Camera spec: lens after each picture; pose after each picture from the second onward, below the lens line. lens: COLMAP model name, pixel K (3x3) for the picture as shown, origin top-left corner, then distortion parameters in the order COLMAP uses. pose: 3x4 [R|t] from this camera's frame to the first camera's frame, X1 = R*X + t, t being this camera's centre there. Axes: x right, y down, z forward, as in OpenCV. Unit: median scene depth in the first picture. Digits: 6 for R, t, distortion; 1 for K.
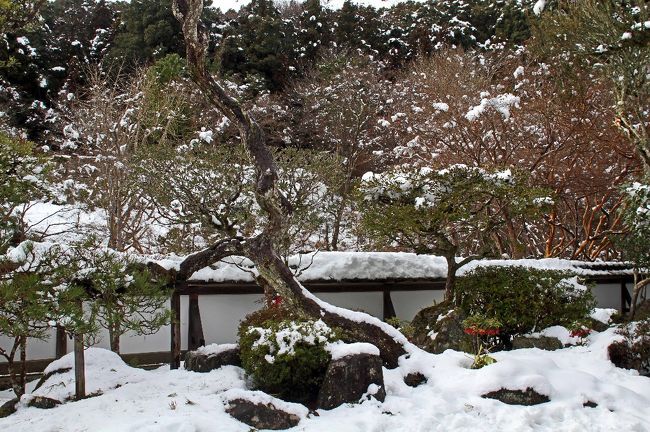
lens RADIAL K [[601.8, 0, 325.0], [0, 601.8, 216.0], [0, 0, 1]] dist [-0.075970, 0.011711]
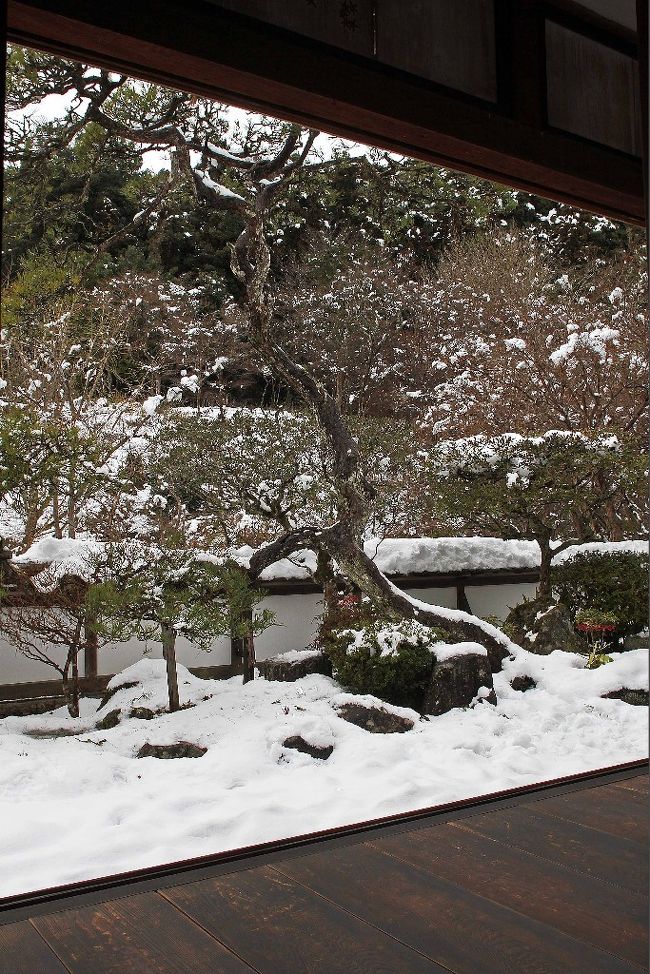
lens RADIAL K [[901.7, 0, 325.0], [0, 901.7, 487.0], [0, 0, 1]] dist [-0.075970, 0.011711]
pose [[0.999634, -0.024780, 0.010833, -0.135464], [0.024681, 0.999653, 0.009165, -0.034059], [-0.011057, -0.008895, 0.999899, -0.292299]]
